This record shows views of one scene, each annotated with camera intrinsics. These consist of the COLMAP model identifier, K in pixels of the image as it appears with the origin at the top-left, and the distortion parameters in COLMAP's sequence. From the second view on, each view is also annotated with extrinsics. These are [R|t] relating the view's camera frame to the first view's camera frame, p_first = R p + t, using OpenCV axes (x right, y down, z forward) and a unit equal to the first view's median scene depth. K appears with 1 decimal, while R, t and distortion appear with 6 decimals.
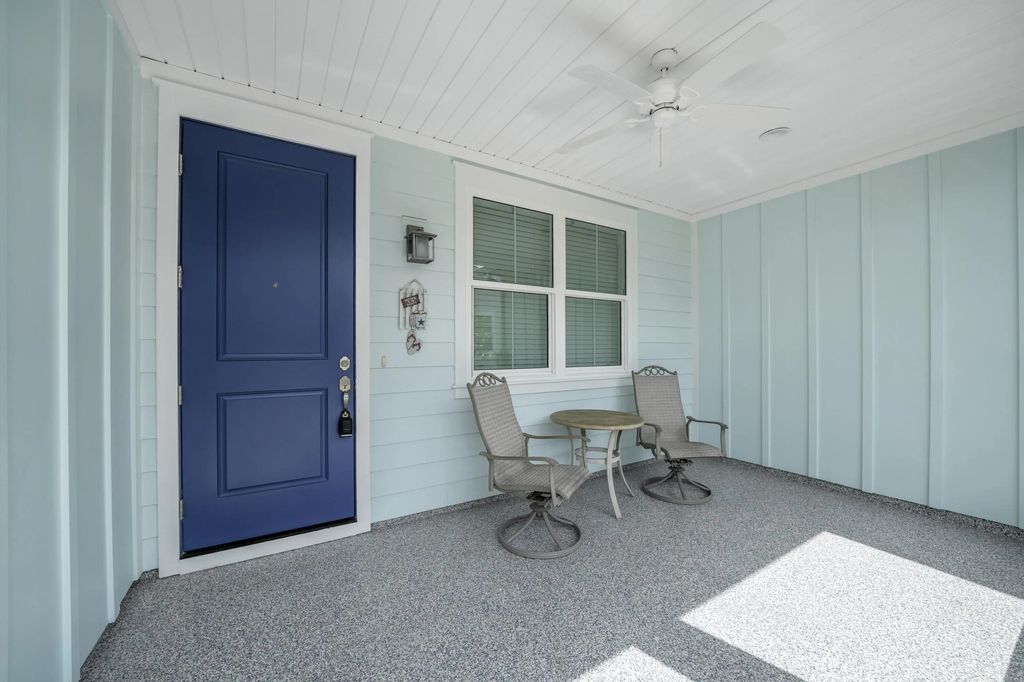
lens RADIAL K [[384.2, 0, 511.5], [0, 384.2, 355.4], [0, 0, 1]] dist [-0.011465, 0.000068]
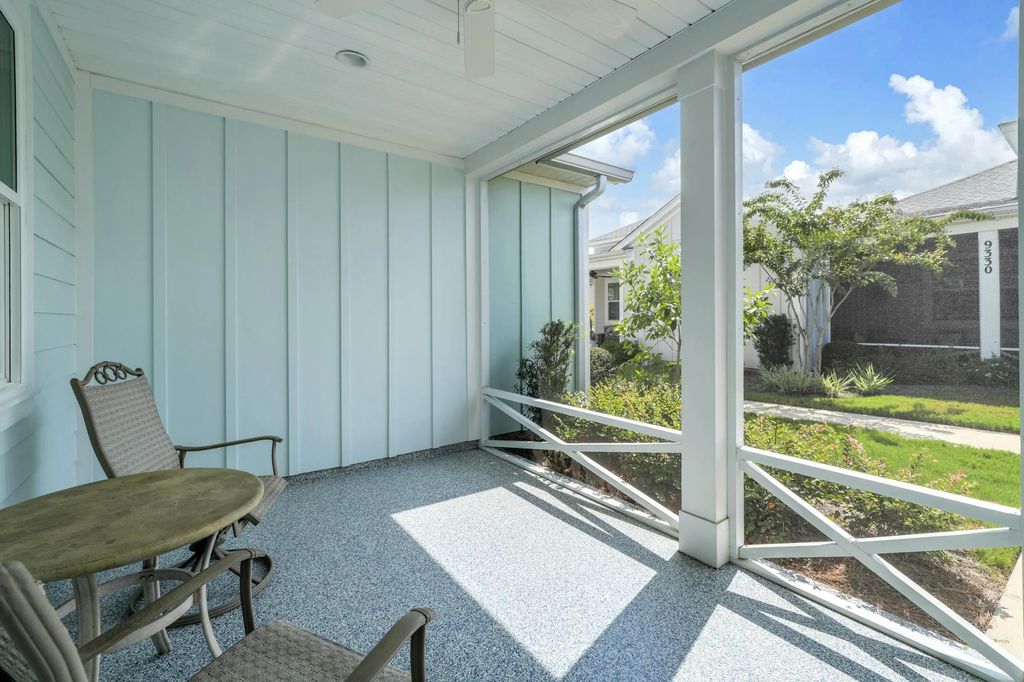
lens RADIAL K [[432.7, 0, 510.2], [0, 432.7, 324.0], [0, 0, 1]] dist [0.000195, -0.000001]
pose [[-0.079564, -0.009865, 0.996781, -0.289576], [0.022692, 0.999674, 0.011705, -0.022324], [-0.996571, 0.023551, -0.079314, 0.819813]]
